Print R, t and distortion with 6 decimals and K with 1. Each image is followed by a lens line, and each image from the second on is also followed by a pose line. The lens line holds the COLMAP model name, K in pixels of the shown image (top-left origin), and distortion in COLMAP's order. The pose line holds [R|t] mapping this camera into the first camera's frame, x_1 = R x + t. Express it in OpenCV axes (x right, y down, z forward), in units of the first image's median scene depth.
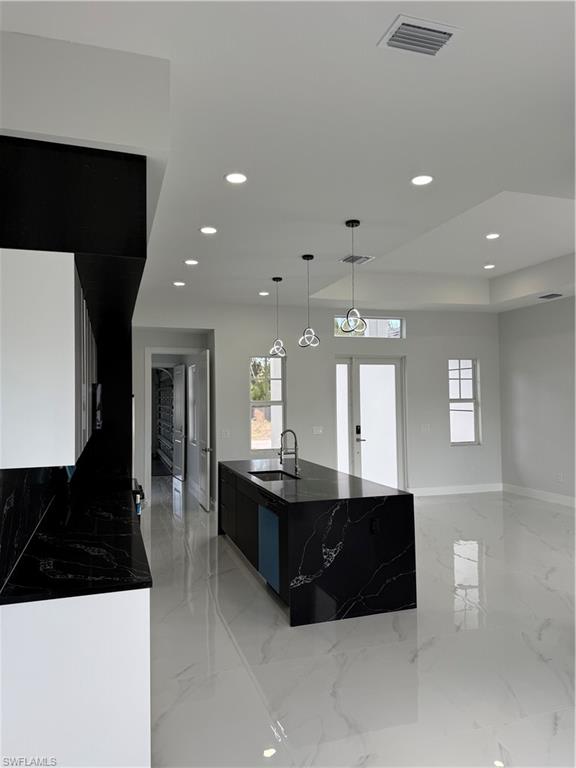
lens RADIAL K [[526.5, 0, 288.0], [0, 526.5, 384.0], [0, 0, 1]] dist [0.136106, -0.192551]
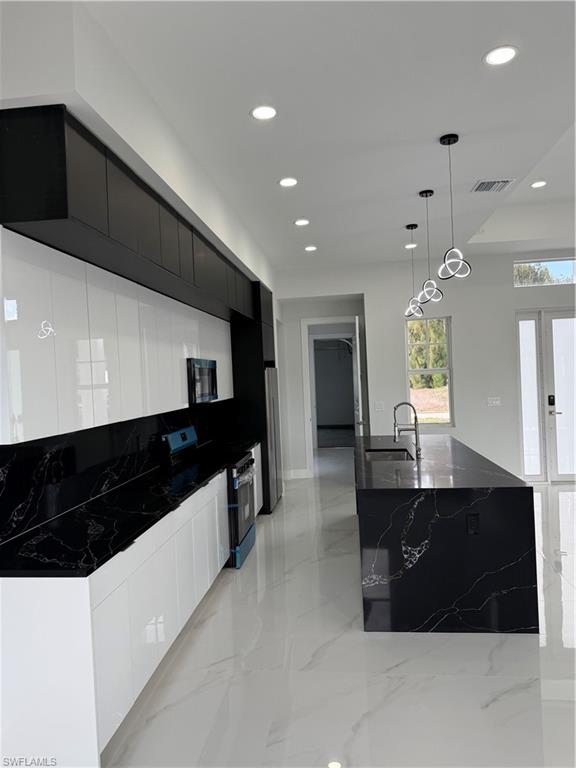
lens RADIAL K [[534.7, 0, 288.0], [0, 534.7, 384.0], [0, 0, 1]] dist [0.023736, -0.000692]
pose [[0.904971, -0.025228, -0.424724, 0.194221], [0.048421, 0.997862, 0.043900, 0.009415], [0.422708, -0.060294, 0.904258, 0.137425]]
